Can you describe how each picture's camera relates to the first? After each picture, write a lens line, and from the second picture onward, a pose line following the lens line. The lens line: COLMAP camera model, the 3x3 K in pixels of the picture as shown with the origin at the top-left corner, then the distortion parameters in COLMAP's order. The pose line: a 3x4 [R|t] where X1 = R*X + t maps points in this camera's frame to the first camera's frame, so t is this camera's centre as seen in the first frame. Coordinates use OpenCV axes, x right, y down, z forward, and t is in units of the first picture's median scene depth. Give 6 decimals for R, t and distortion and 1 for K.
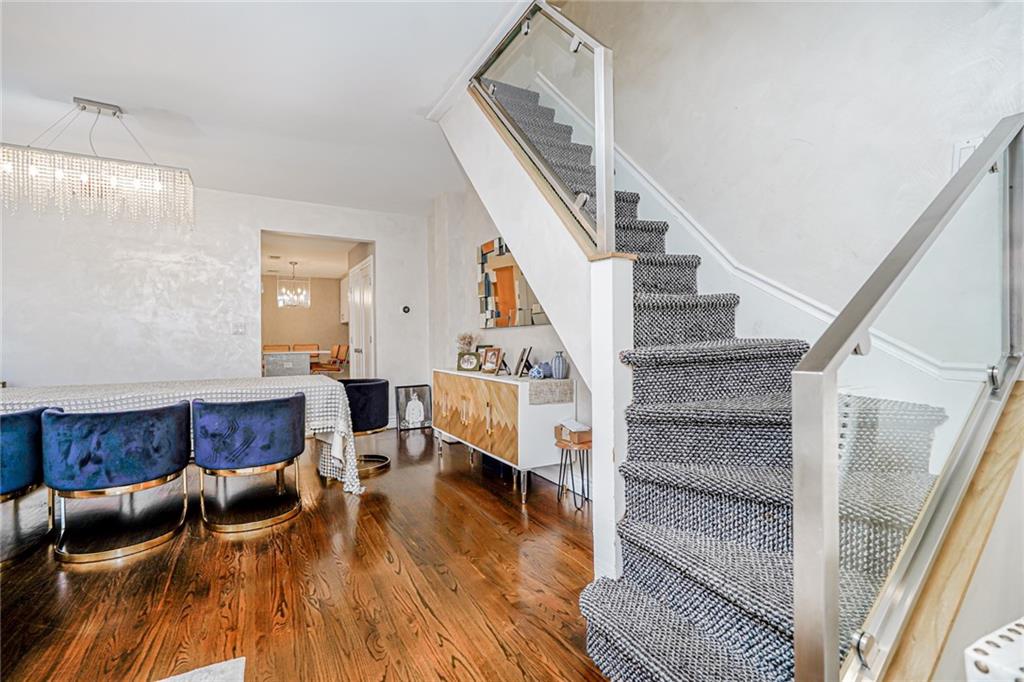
lens RADIAL K [[450.4, 0, 514.7], [0, 450.4, 343.3], [0, 0, 1]] dist [-0.005045, 0.001251]
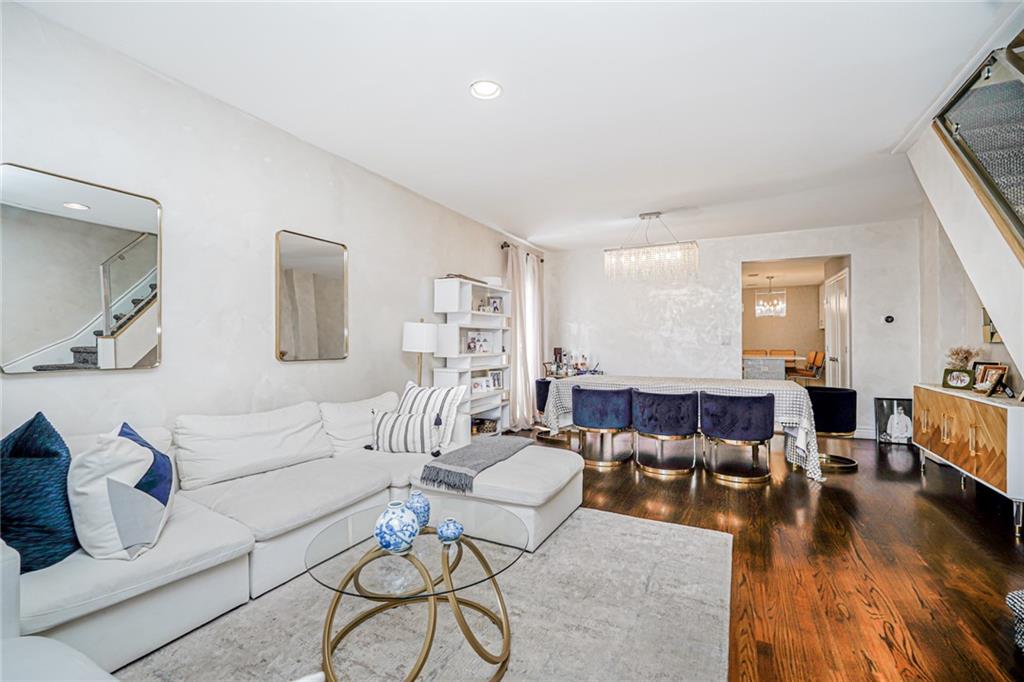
lens RADIAL K [[450.4, 0, 512.4], [0, 450.4, 340.8], [0, 0, 1]] dist [-0.005045, 0.001251]
pose [[0.554496, 0.003332, -0.832180, 0.171299], [-0.007661, 0.999970, -0.001101, -0.032742], [0.832151, 0.006986, 0.554505, -0.312299]]
